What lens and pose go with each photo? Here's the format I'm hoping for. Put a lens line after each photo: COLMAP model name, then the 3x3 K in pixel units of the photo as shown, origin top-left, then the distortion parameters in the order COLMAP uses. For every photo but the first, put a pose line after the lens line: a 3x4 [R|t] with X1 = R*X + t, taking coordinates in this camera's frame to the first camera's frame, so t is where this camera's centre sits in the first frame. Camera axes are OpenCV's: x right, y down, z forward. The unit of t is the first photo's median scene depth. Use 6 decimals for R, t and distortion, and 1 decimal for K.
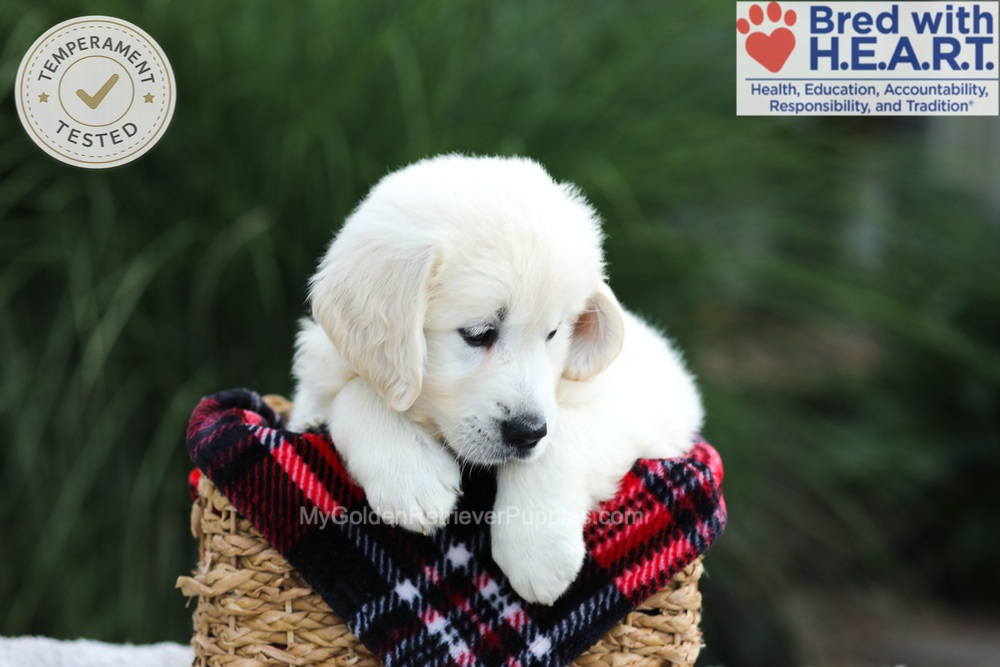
lens RADIAL K [[2728.2, 0, 551.2], [0, 2728.2, 257.8], [0, 0, 1]] dist [0.722302, -8.316901]
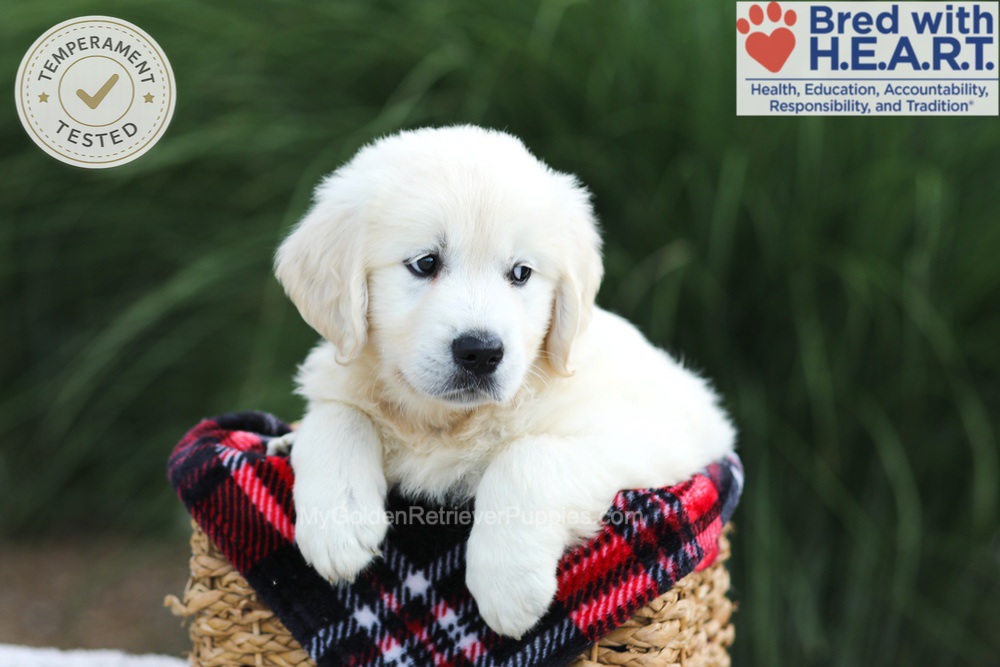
lens RADIAL K [[2752.9, 0, 501.8], [0, 2752.9, 375.1], [0, 0, 1]] dist [0.577639, 0.339867]
pose [[0.956495, 0.009856, -0.291581, 0.281583], [-0.000617, 0.999495, 0.031763, 0.002908], [0.291747, -0.030202, 0.956019, 0.070593]]
